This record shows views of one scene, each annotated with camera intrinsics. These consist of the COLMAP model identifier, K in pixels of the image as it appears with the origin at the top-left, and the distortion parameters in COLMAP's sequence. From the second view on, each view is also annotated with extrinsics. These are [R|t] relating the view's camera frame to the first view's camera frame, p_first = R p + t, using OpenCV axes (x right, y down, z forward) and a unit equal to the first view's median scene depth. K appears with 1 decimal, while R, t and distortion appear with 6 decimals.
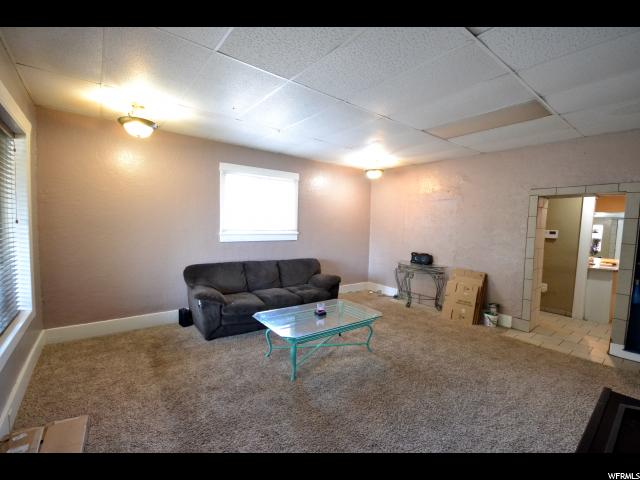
lens RADIAL K [[285.1, 0, 320.0], [0, 285.1, 240.0], [0, 0, 1]] dist [-0.000801, -0.000225]
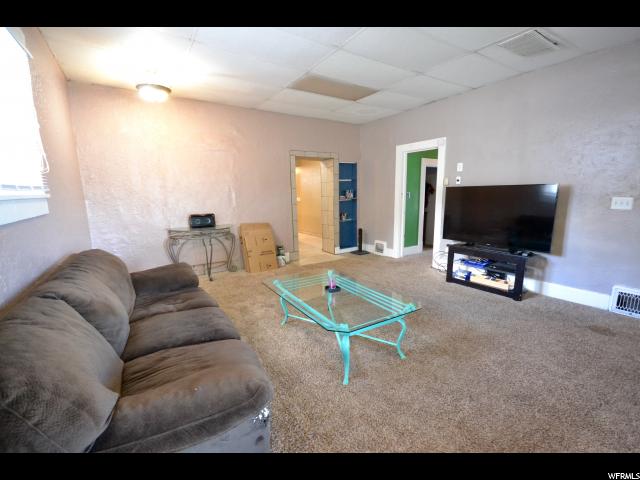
lens RADIAL K [[285.1, 0, 320.0], [0, 285.1, 240.0], [0, 0, 1]] dist [-0.000801, -0.000225]
pose [[0.103144, -0.192034, 0.975953, -0.442298], [0.076551, 0.979809, 0.184703, -0.007892], [-0.991716, 0.055659, 0.115762, 0.580125]]
